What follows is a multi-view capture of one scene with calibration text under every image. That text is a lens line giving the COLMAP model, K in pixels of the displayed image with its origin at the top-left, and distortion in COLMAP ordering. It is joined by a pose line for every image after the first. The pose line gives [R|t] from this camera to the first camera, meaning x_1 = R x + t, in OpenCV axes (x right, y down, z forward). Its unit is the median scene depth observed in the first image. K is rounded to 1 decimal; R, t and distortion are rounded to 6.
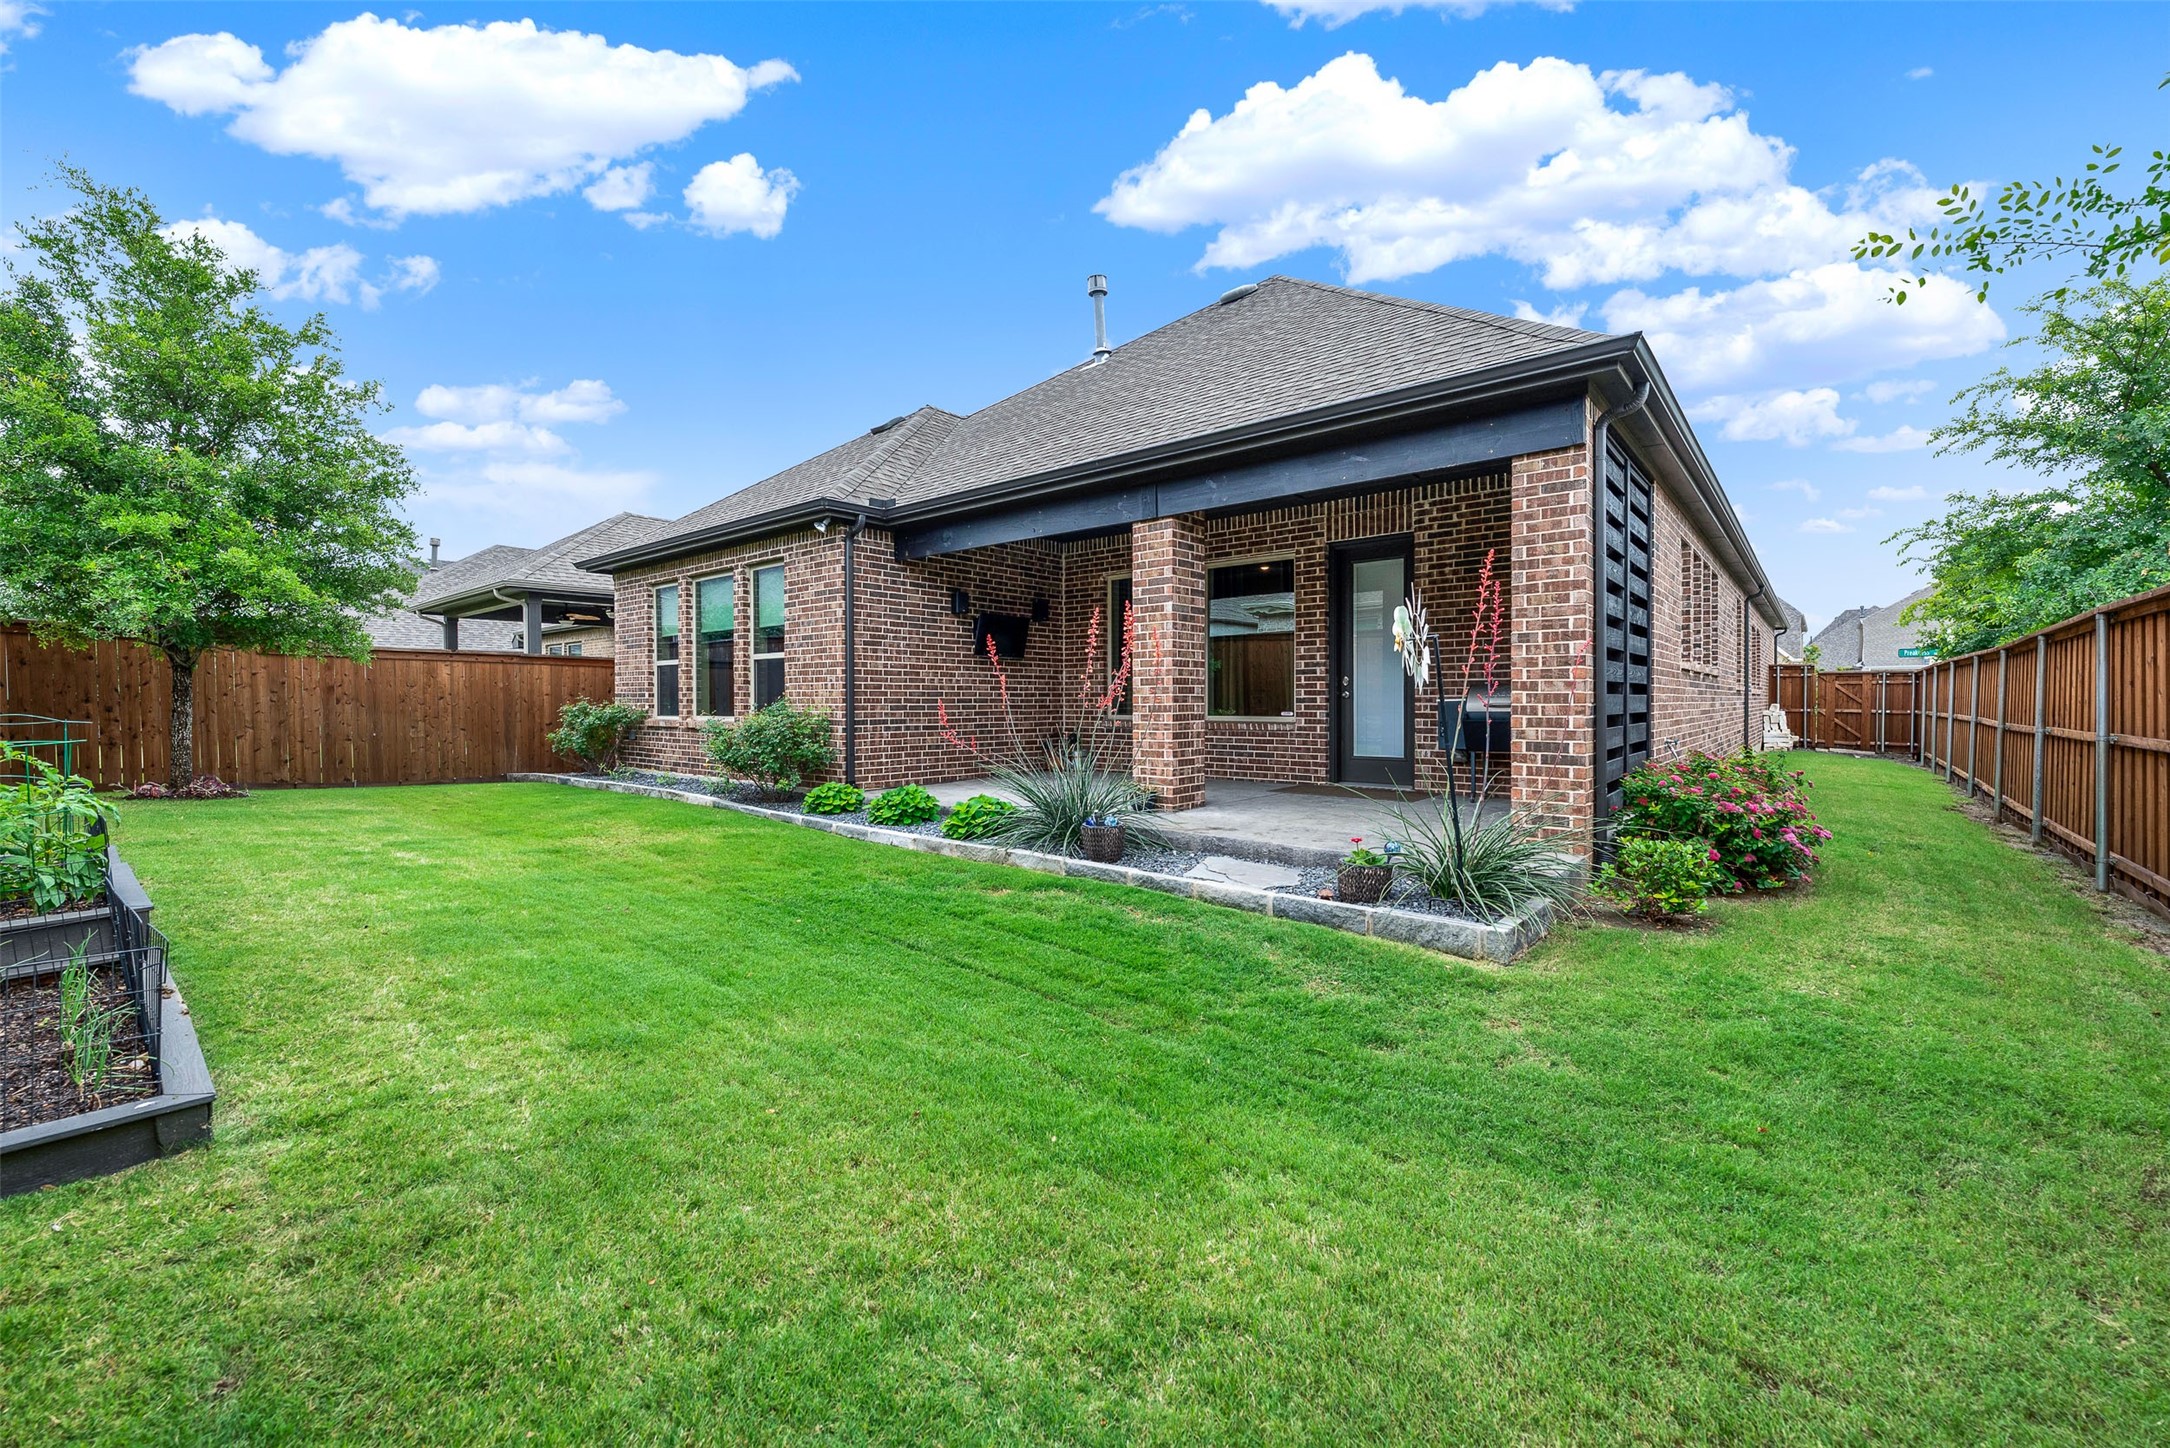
lens RADIAL K [[878.6, 0, 1077.5], [0, 878.6, 717.4], [0, 0, 1]] dist [0.002373, -0.000186]
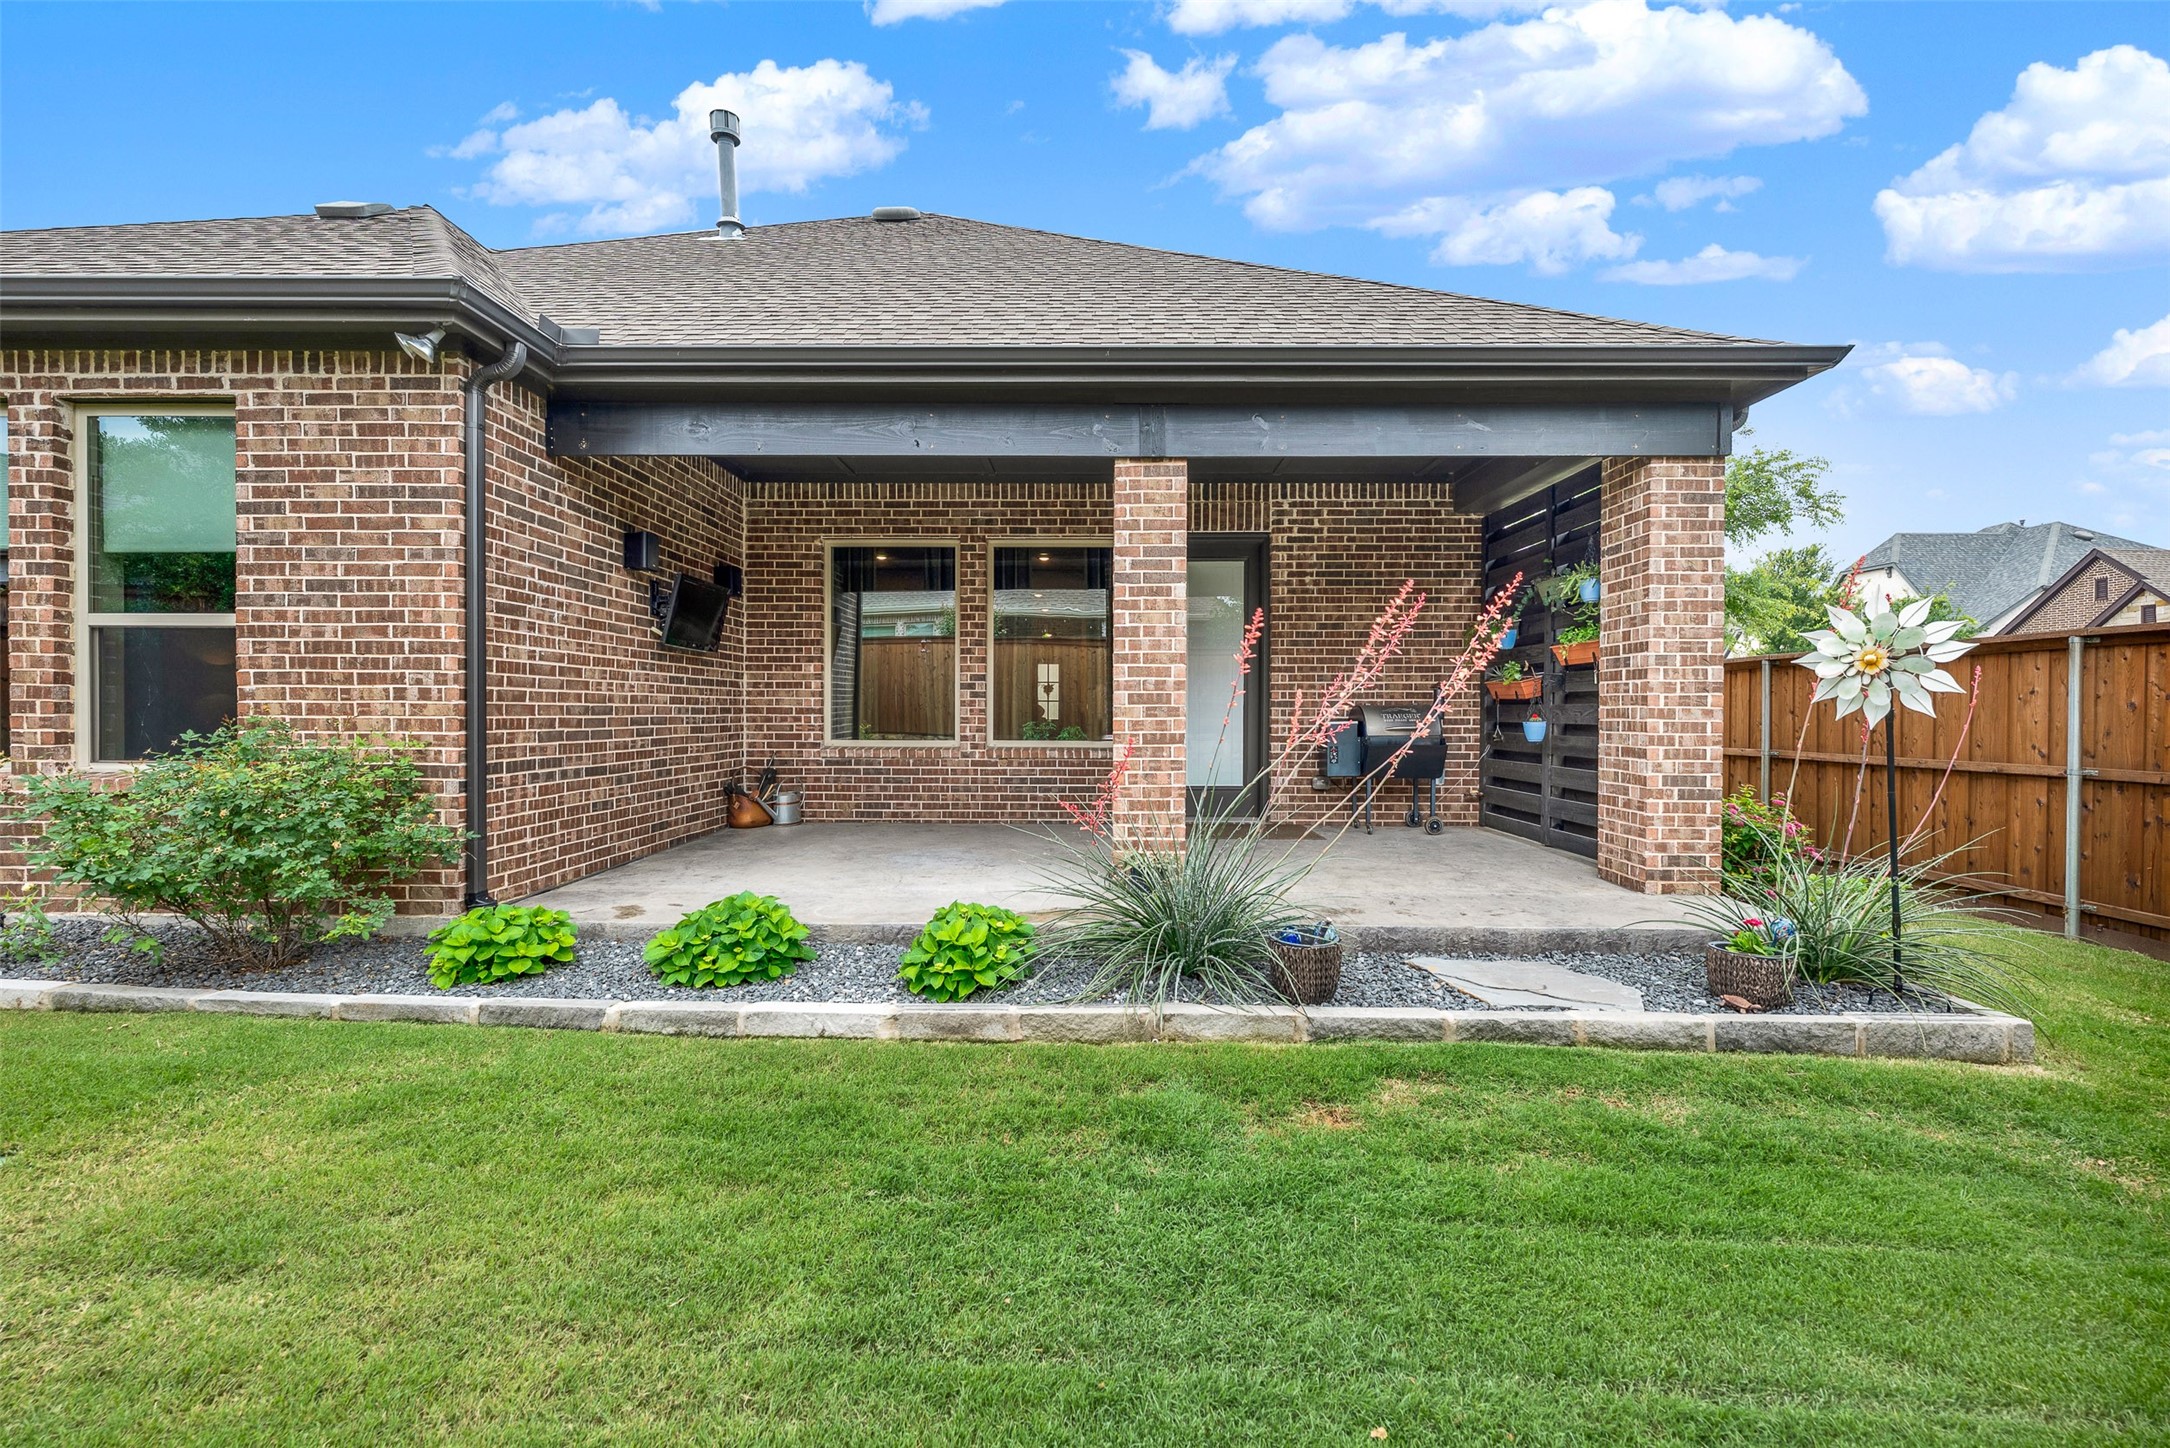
lens RADIAL K [[878.6, 0, 1086.5], [0, 878.6, 721.4], [0, 0, 1]] dist [0.002373, -0.000186]
pose [[0.763684, -0.002097, 0.645586, -0.338912], [0.006426, 0.999970, -0.004353, -0.017928], [-0.645558, 0.007472, 0.763675, 0.448897]]
